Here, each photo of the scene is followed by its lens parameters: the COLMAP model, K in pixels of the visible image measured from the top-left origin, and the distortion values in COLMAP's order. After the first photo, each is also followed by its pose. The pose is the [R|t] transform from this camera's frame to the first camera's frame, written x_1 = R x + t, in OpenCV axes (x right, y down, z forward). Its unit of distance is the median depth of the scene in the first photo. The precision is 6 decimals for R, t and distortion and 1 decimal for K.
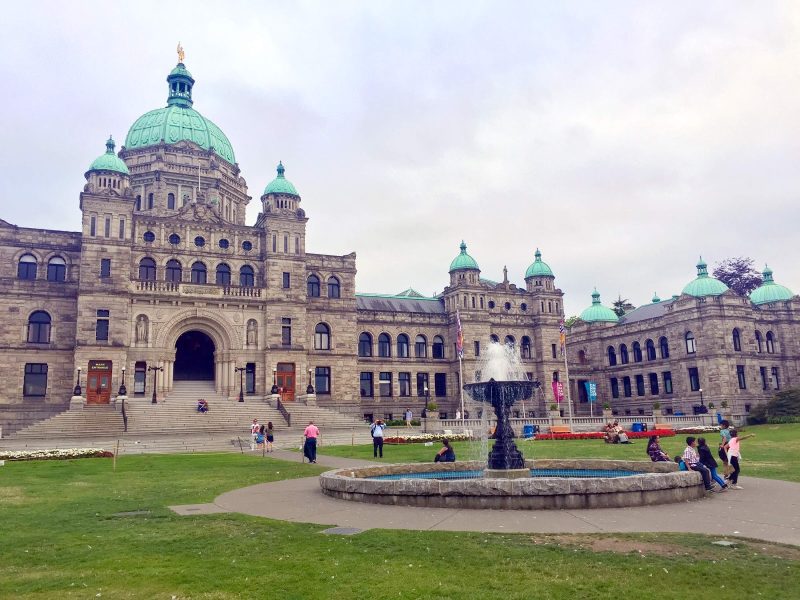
lens RADIAL K [[679.6, 0, 395.0], [0, 679.6, 299.2], [0, 0, 1]] dist [0.078063, -0.092234]
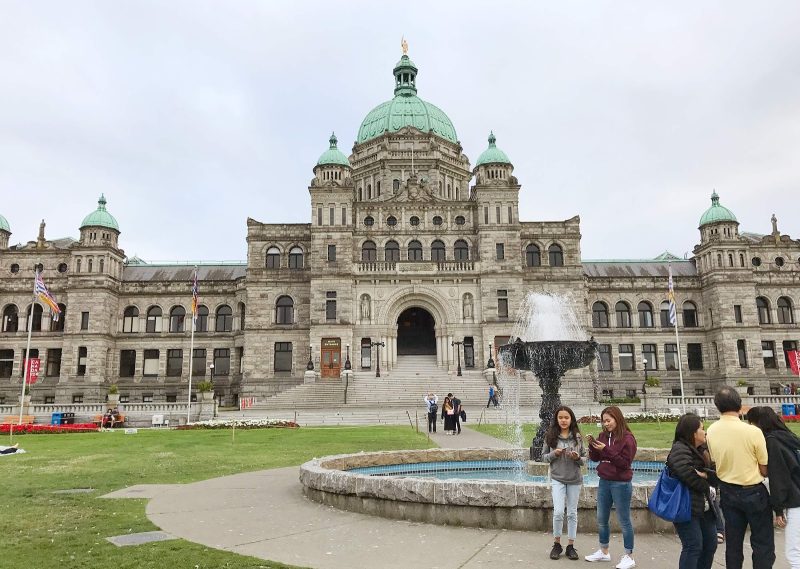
lens RADIAL K [[657.6, 0, 398.5], [0, 657.6, 281.7], [0, 0, 1]] dist [0.050466, -0.074575]
pose [[0.910254, -0.062895, -0.409245, 0.084726], [0.065055, 0.997844, -0.008658, 0.013231], [0.408907, -0.018742, 0.912383, 0.075480]]
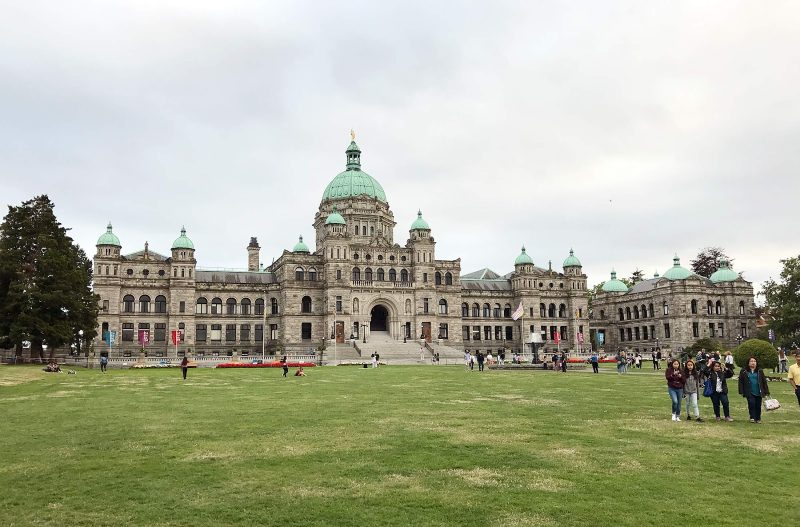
lens RADIAL K [[699.4, 0, 388.3], [0, 699.4, 276.6], [0, 0, 1]] dist [0.052773, -0.056777]
pose [[0.995693, -0.000726, -0.092712, -0.078452], [0.006220, 0.998240, 0.058976, -0.132499], [0.092506, -0.059299, 0.993945, -0.828265]]
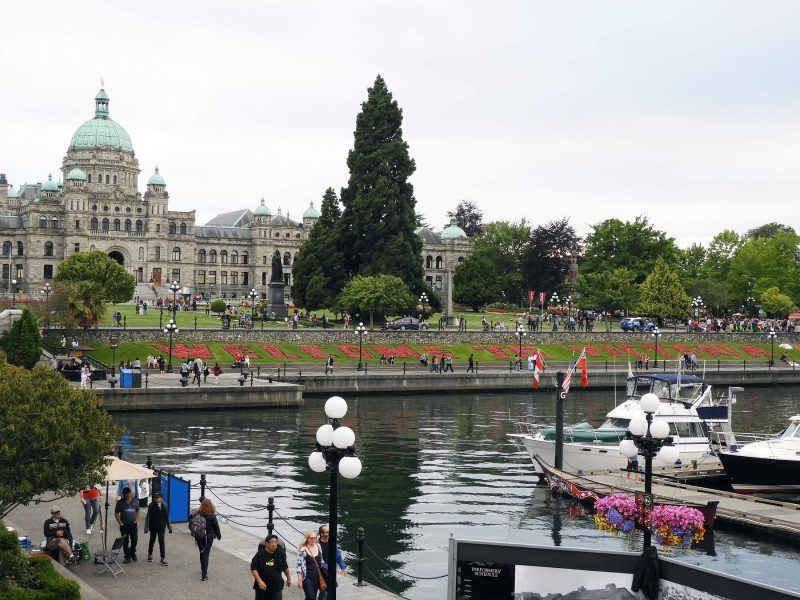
lens RADIAL K [[1377.9, 0, 400.2], [0, 1377.9, 299.6], [0, 0, 1]] dist [0.013636, 0.000000]
pose [[0.998759, 0.049442, -0.006005, 0.570273], [-0.047518, 0.982058, 0.182493, -0.572544], [0.014920, -0.181981, 0.983189, -2.934057]]
